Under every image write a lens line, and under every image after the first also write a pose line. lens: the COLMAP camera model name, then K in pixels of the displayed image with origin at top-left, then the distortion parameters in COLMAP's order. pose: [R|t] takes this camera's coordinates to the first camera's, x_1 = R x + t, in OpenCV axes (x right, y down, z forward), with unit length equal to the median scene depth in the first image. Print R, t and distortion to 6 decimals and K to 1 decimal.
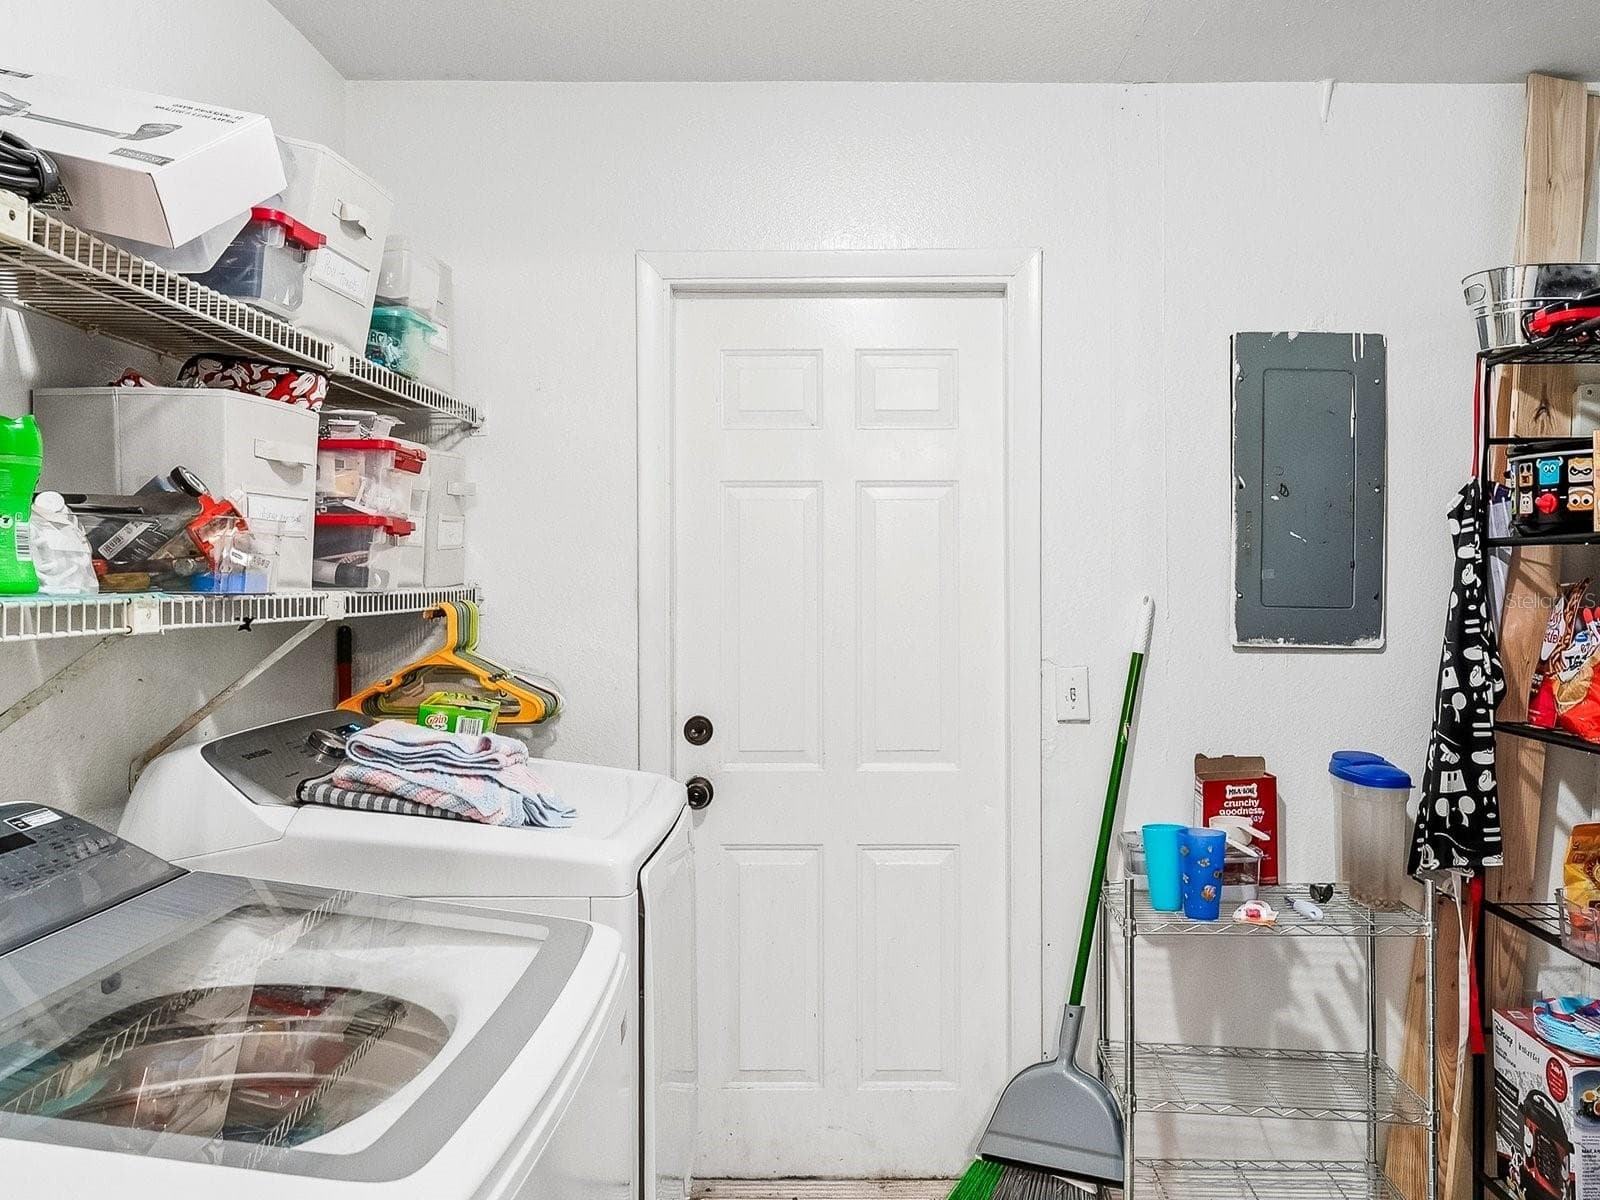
lens RADIAL K [[1121.2, 0, 800.0], [0, 1121.2, 600.0], [0, 0, 1]] dist [-0.001142, 0.000141]
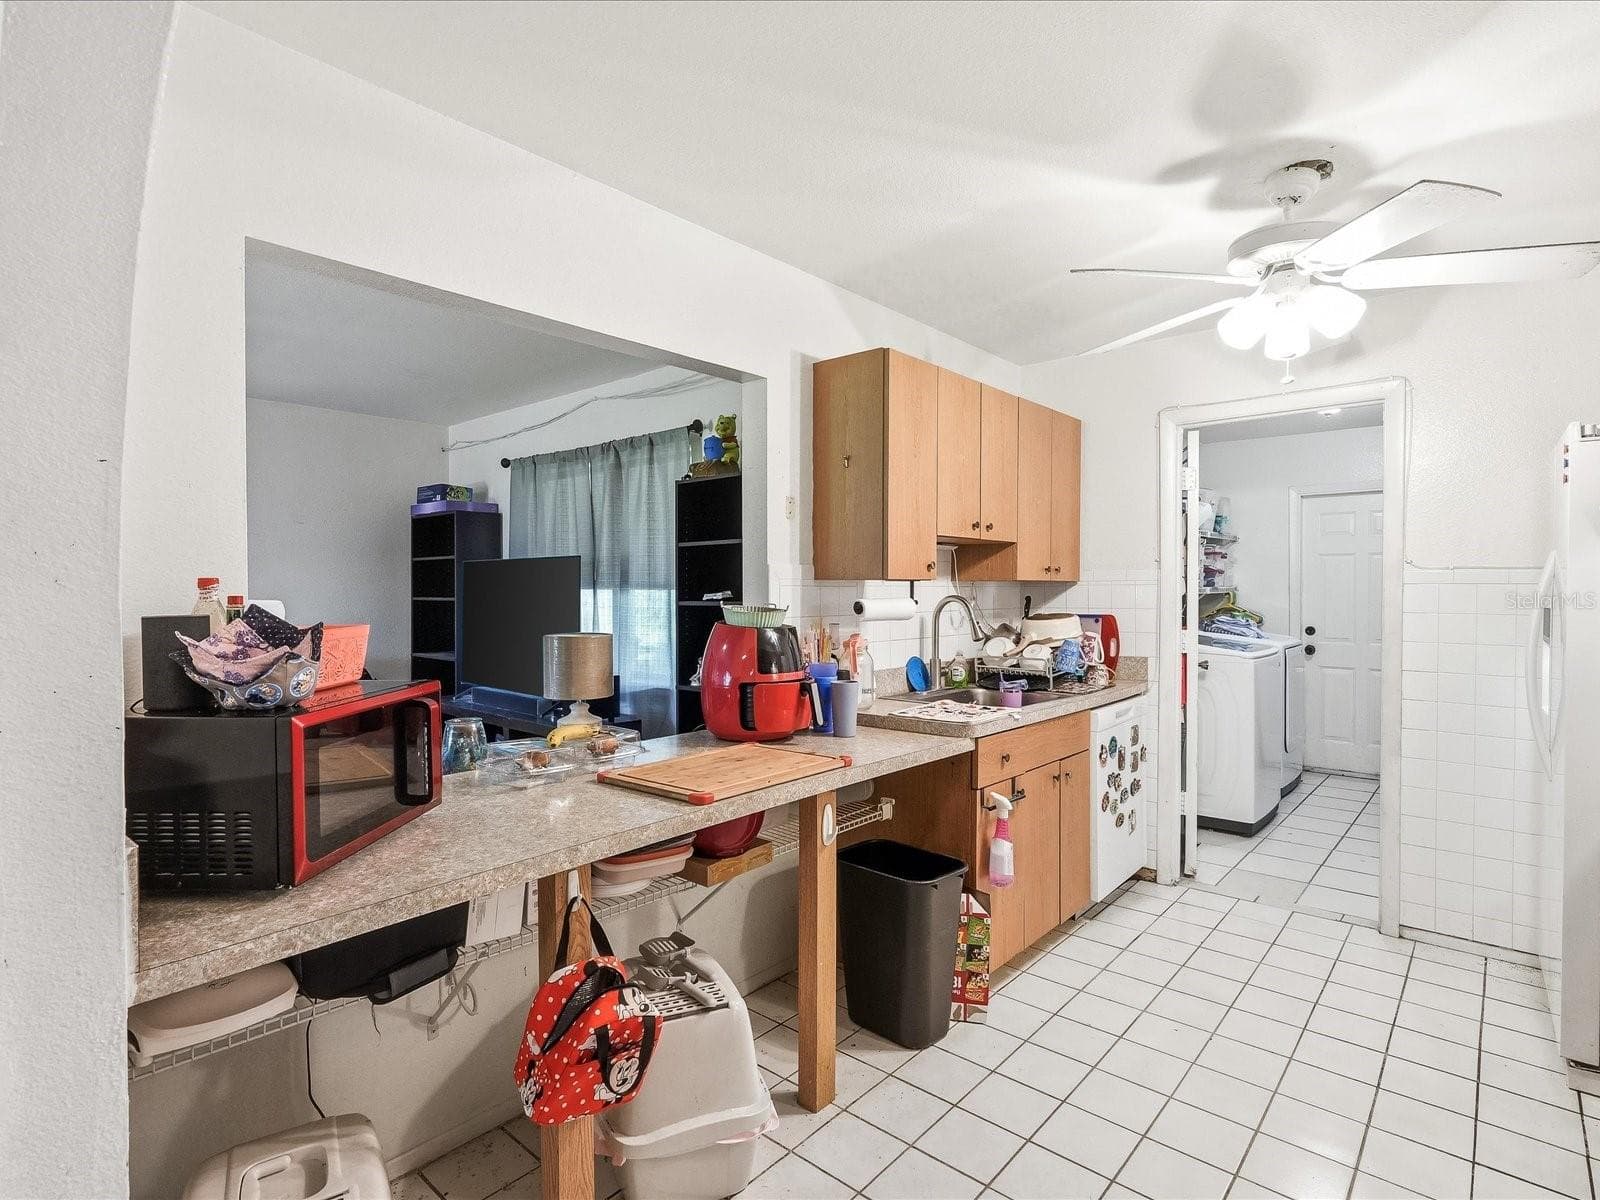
lens RADIAL K [[826.4, 0, 799.5], [0, 826.4, 593.4], [0, 0, 1]] dist [-0.003531, -0.000636]
pose [[0.763813, 0.006832, -0.645402, 0.340224], [-0.012322, 0.999916, -0.003998, 0.036747], [0.645320, 0.011006, 0.763833, -1.886826]]
